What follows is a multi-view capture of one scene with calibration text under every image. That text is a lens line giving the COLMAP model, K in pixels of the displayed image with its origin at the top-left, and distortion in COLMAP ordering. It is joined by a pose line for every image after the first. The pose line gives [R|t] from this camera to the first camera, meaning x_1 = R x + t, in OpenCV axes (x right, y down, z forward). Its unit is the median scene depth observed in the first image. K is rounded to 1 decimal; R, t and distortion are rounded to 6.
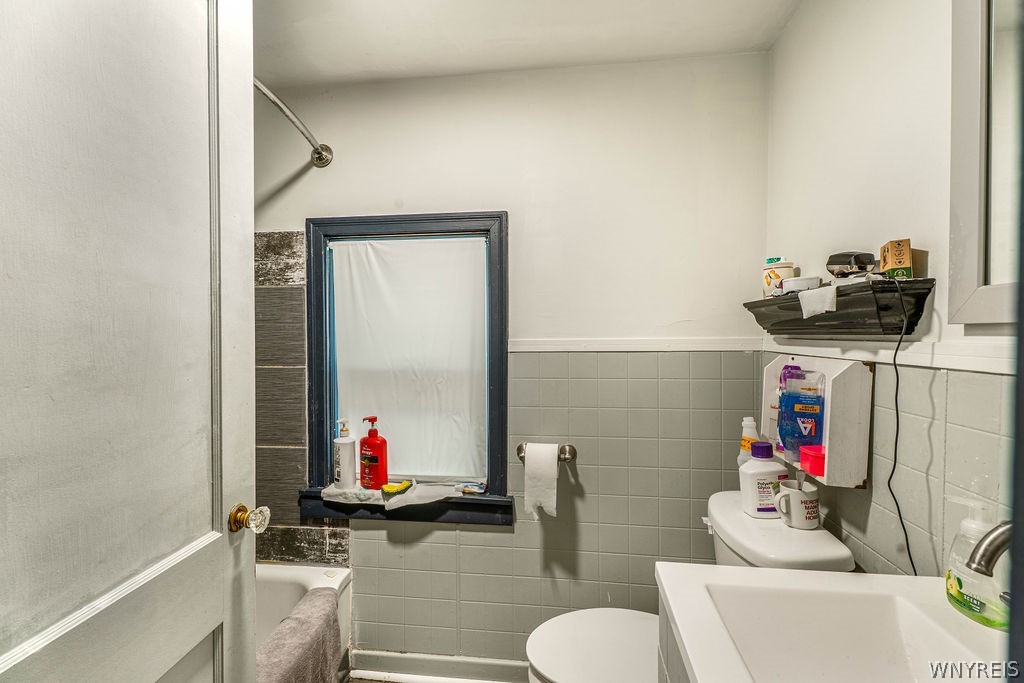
lens RADIAL K [[466.9, 0, 509.1], [0, 466.9, 340.7], [0, 0, 1]] dist [-0.000065, 0.000483]
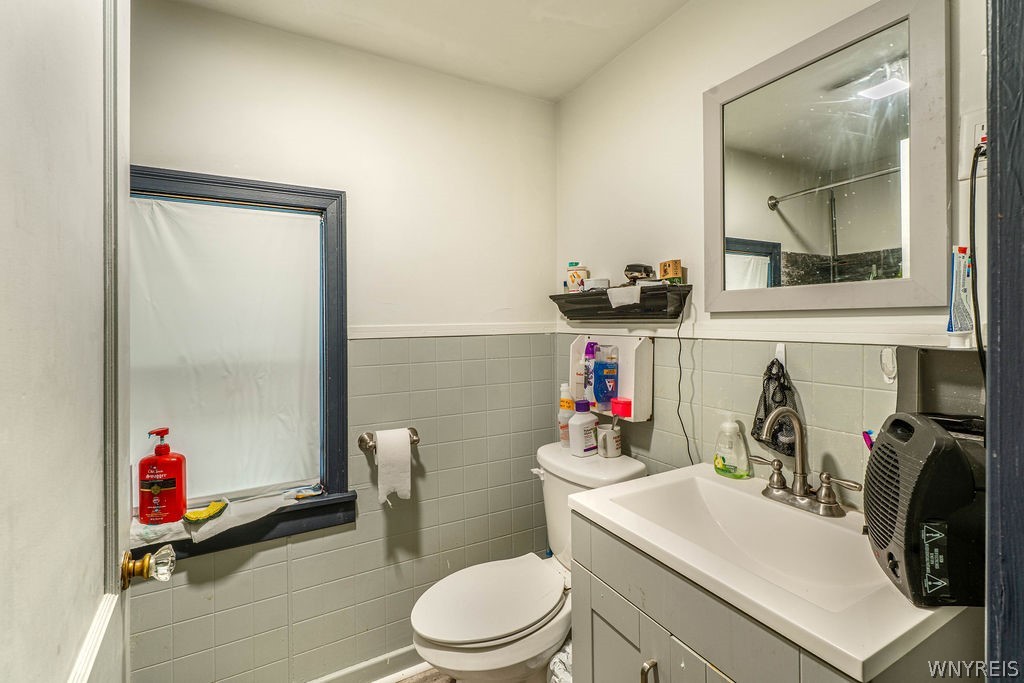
lens RADIAL K [[466.9, 0, 533.3], [0, 466.9, 319.8], [0, 0, 1]] dist [-0.000065, 0.000483]
pose [[0.792398, -0.001309, 0.610004, -0.309145], [0.014115, 0.999769, -0.016190, 0.005673], [-0.609842, 0.021439, 0.792233, 0.016458]]
